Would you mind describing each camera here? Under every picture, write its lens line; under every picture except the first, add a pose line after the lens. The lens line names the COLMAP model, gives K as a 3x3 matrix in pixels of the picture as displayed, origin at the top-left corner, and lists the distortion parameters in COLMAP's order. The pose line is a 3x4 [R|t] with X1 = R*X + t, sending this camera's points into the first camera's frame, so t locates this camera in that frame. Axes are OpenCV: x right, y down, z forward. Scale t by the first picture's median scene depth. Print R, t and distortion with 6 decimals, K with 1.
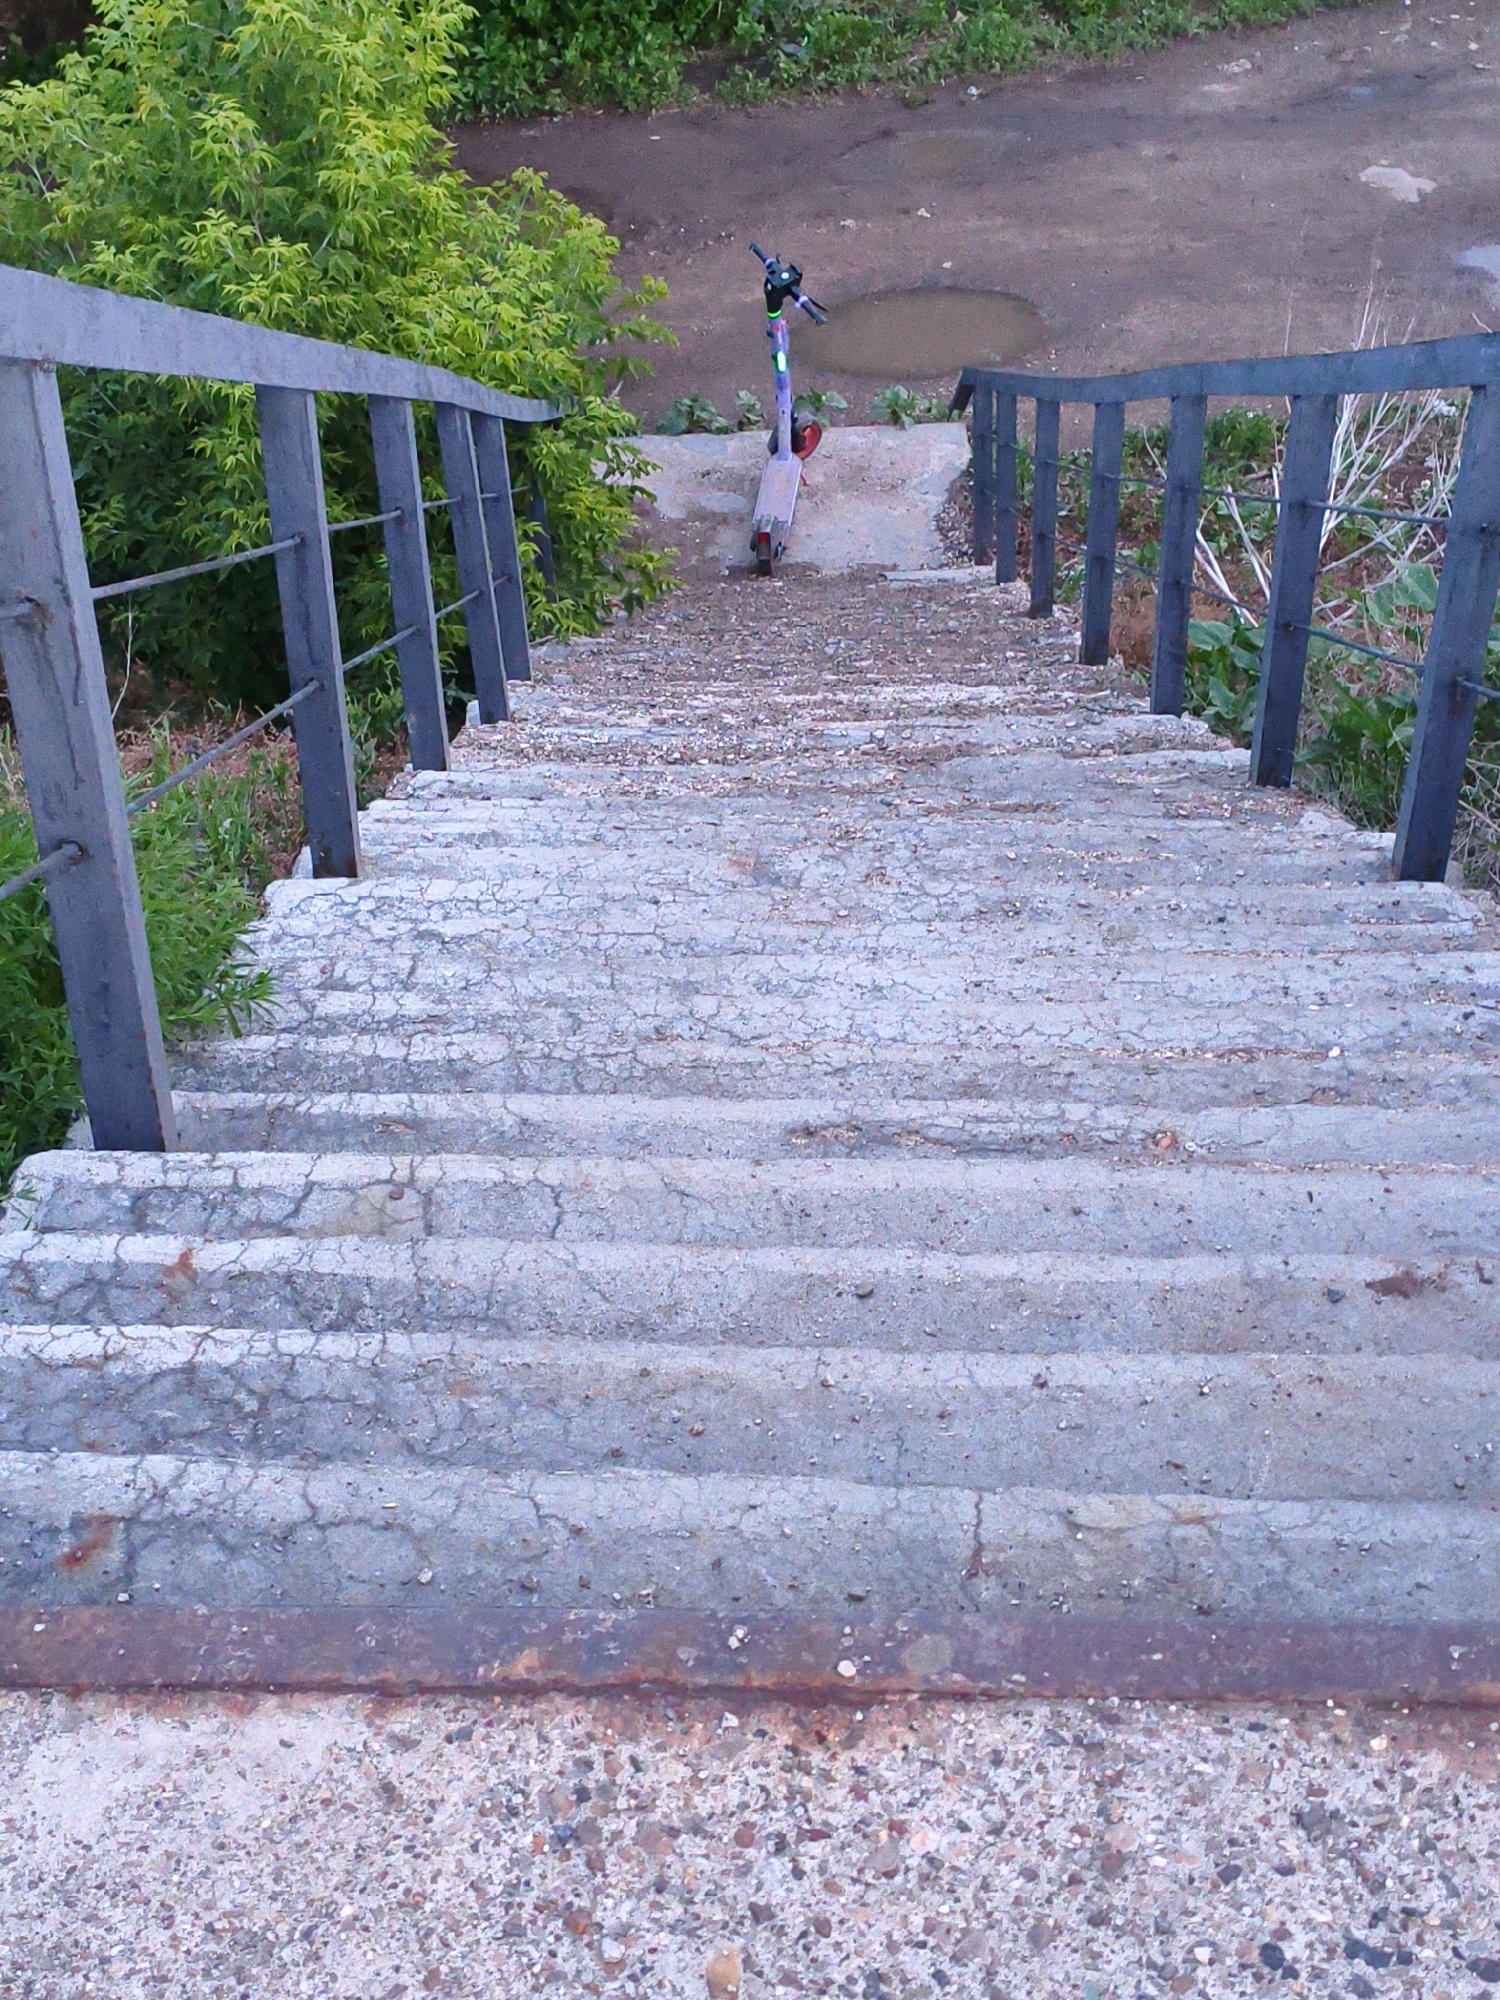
lens RADIAL K [[3050.0, 0, 751.3], [0, 3050.0, 999.5], [0, 0, 1]] dist [0.056402, 0.000000]
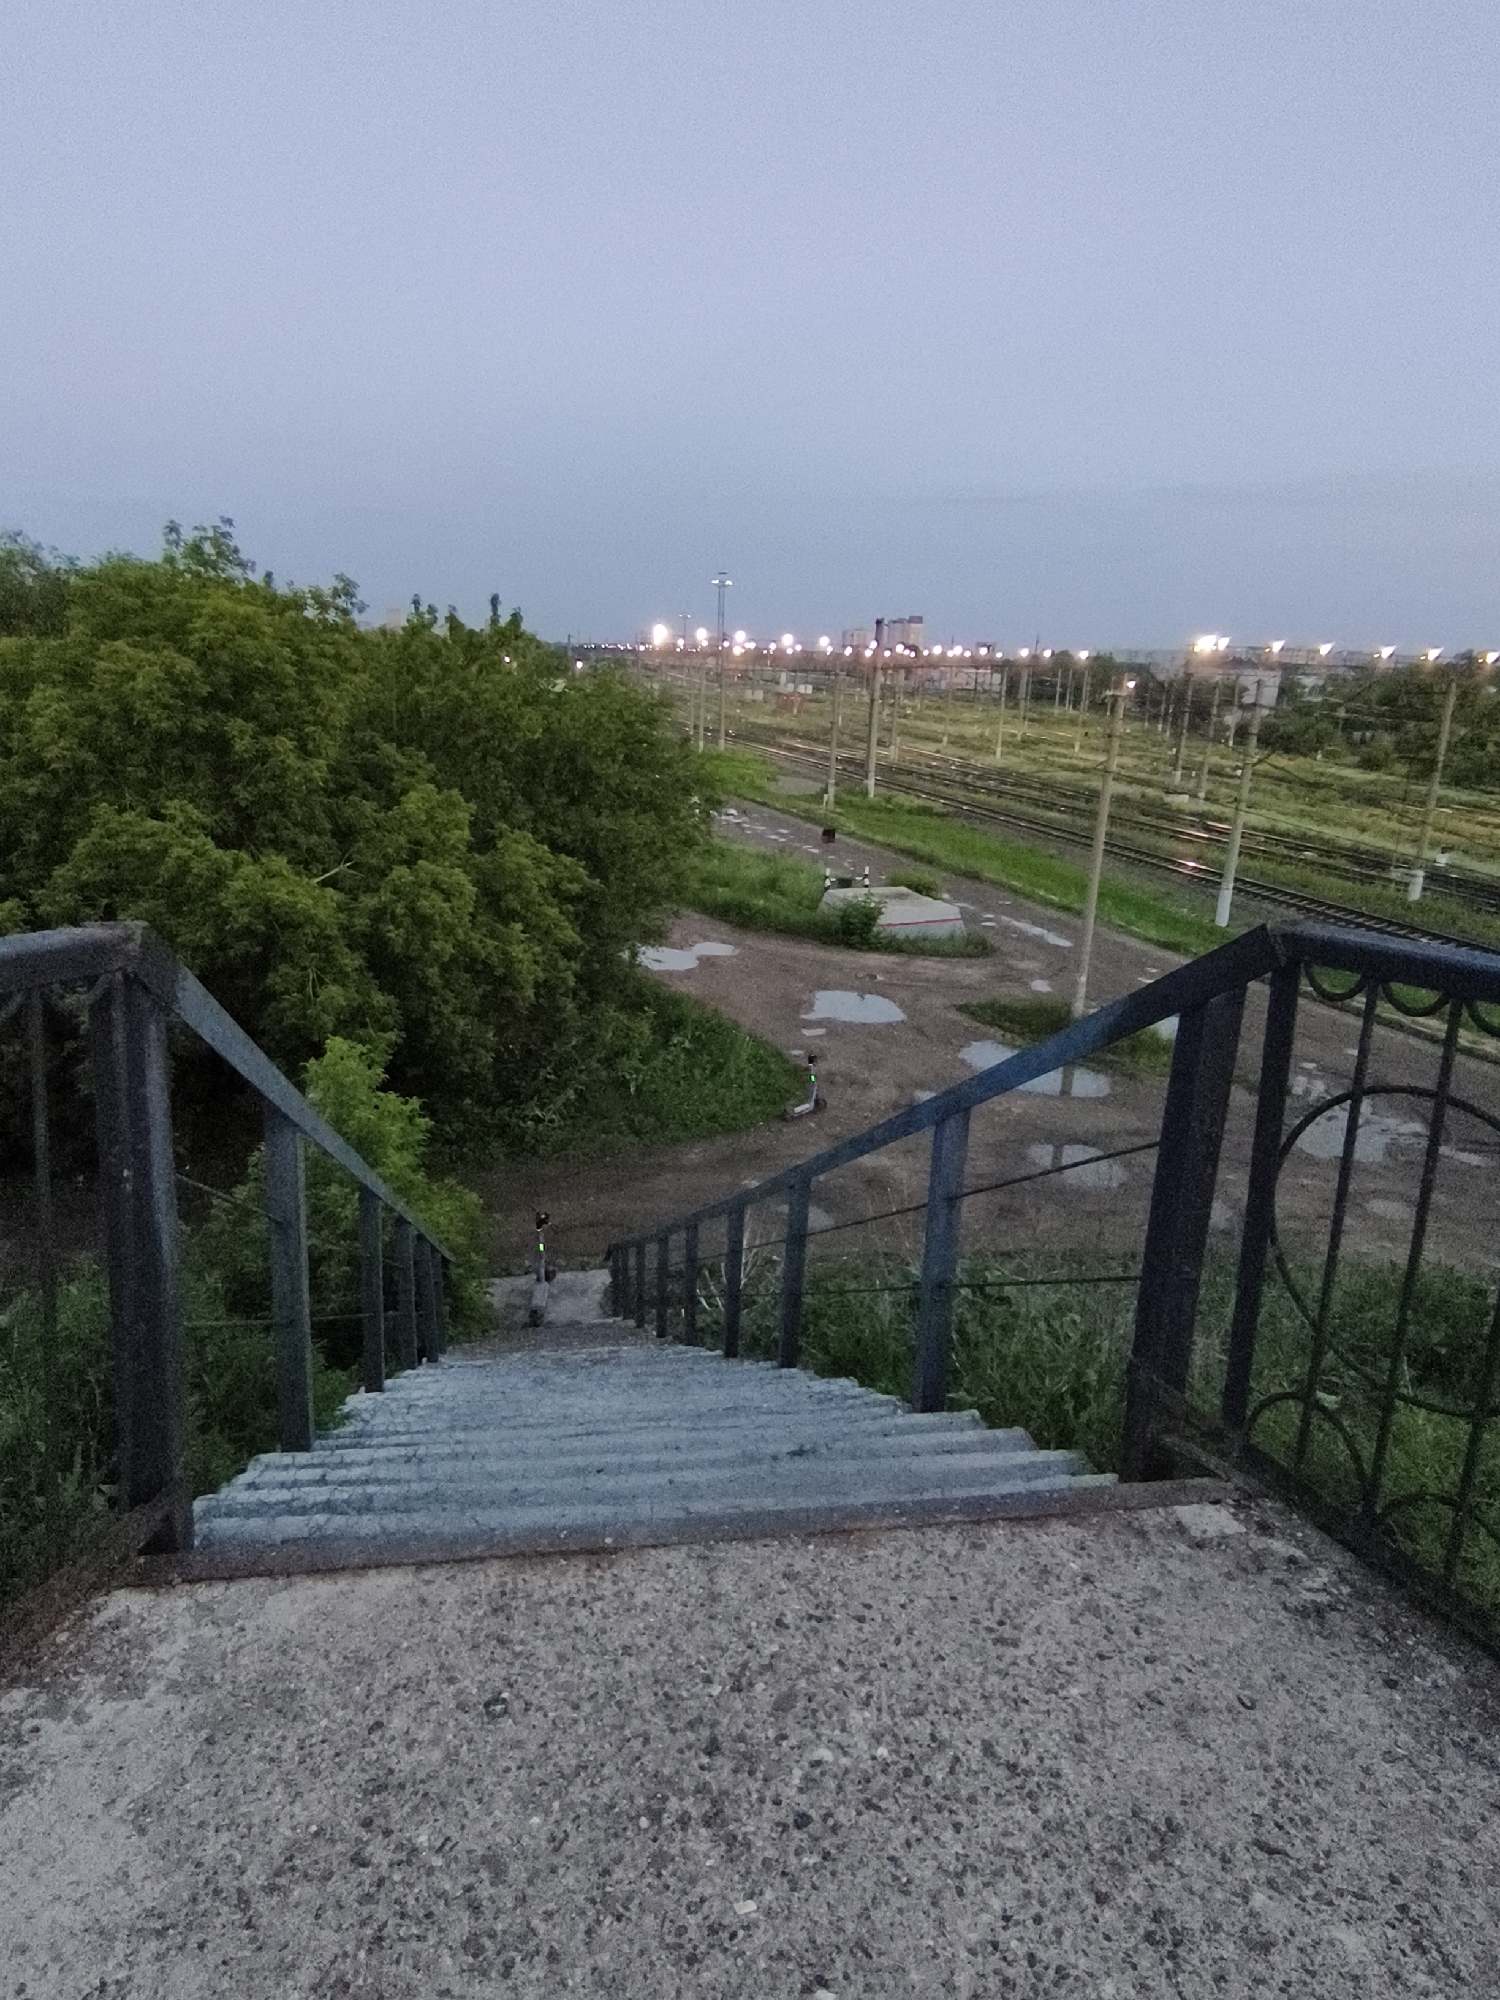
lens RADIAL K [[1103.7, 0, 750.4], [0, 1103.7, 1001.5], [0, 0, 1]] dist [-0.006418, -0.001700]
pose [[0.979953, 0.012833, 0.198816, -0.041337], [0.075325, 0.899985, -0.429364, 0.219391], [-0.184442, 0.435732, 0.880976, -0.032422]]
